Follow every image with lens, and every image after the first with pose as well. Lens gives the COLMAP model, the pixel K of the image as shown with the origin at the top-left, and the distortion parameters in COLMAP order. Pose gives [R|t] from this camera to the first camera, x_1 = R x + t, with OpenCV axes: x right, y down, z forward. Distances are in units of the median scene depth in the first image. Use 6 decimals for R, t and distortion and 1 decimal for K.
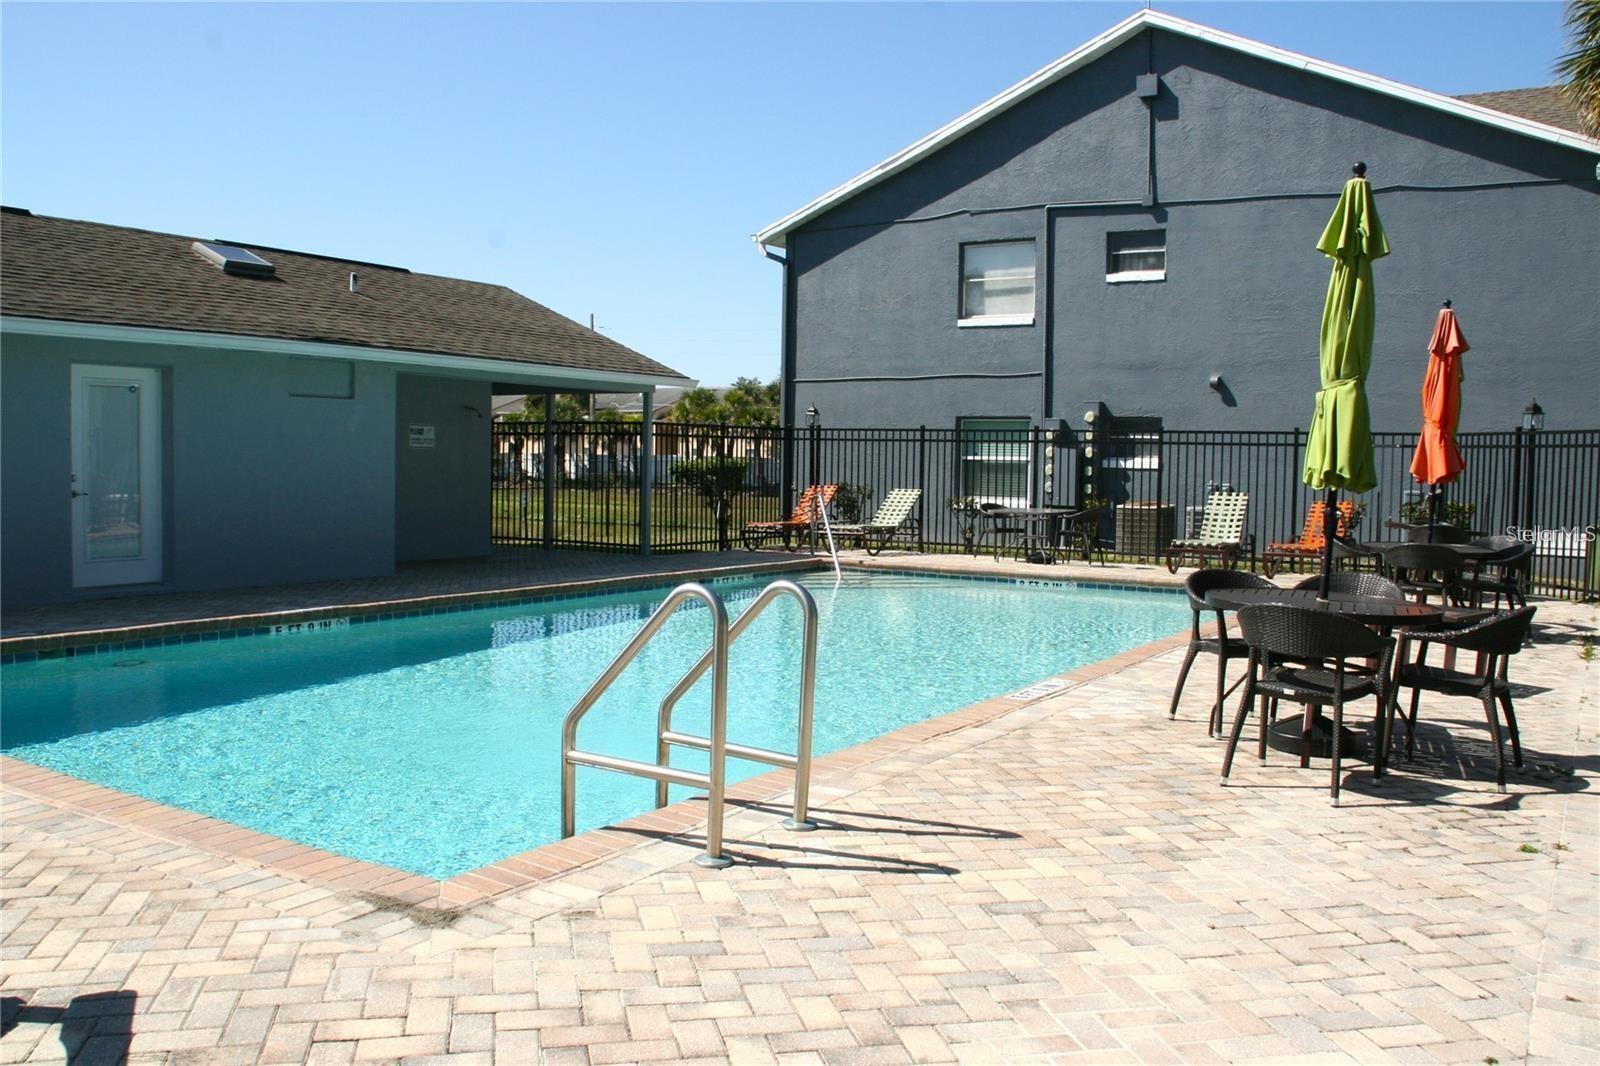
lens RADIAL K [[1298.1, 0, 800.0], [0, 1298.1, 533.0], [0, 0, 1]] dist [-0.139428, 0.004595]
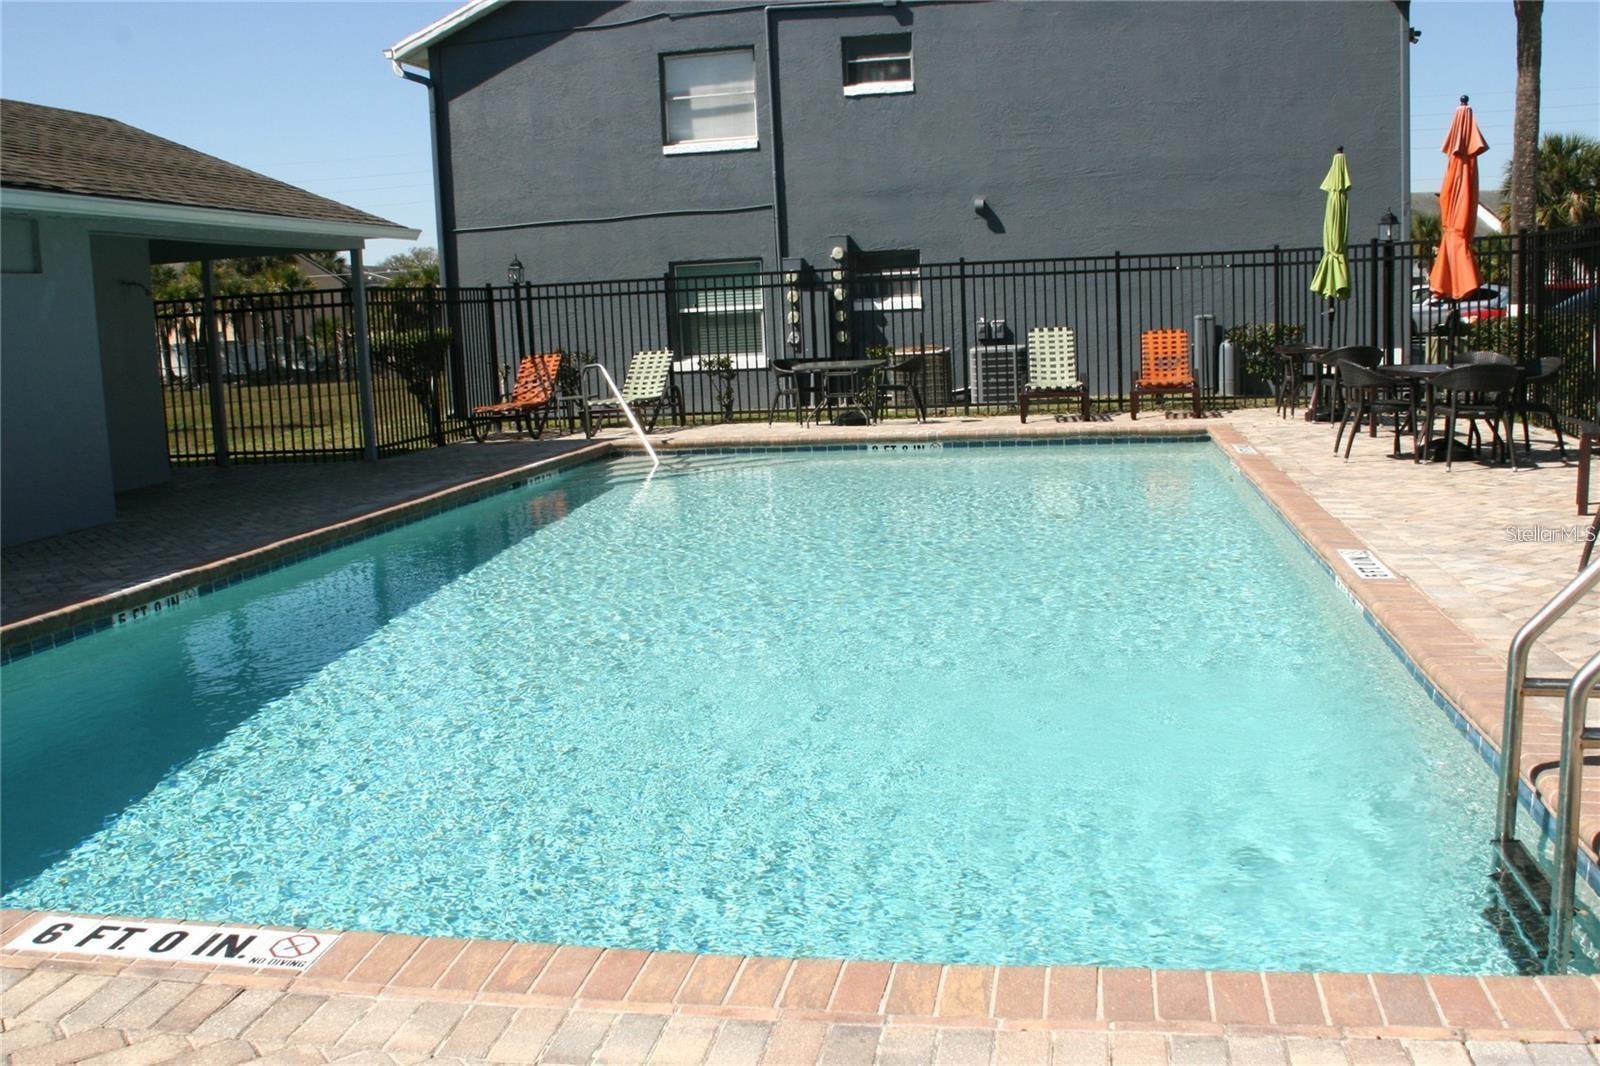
lens RADIAL K [[1454.8, 0, 800.0], [0, 1454.8, 533.0], [0, 0, 1]] dist [-0.178181, 0.182521]
pose [[0.934619, -0.111842, 0.337607, -0.148638], [0.080945, 0.991247, 0.104292, -0.007319], [-0.346316, -0.070146, 0.935492, 0.088720]]
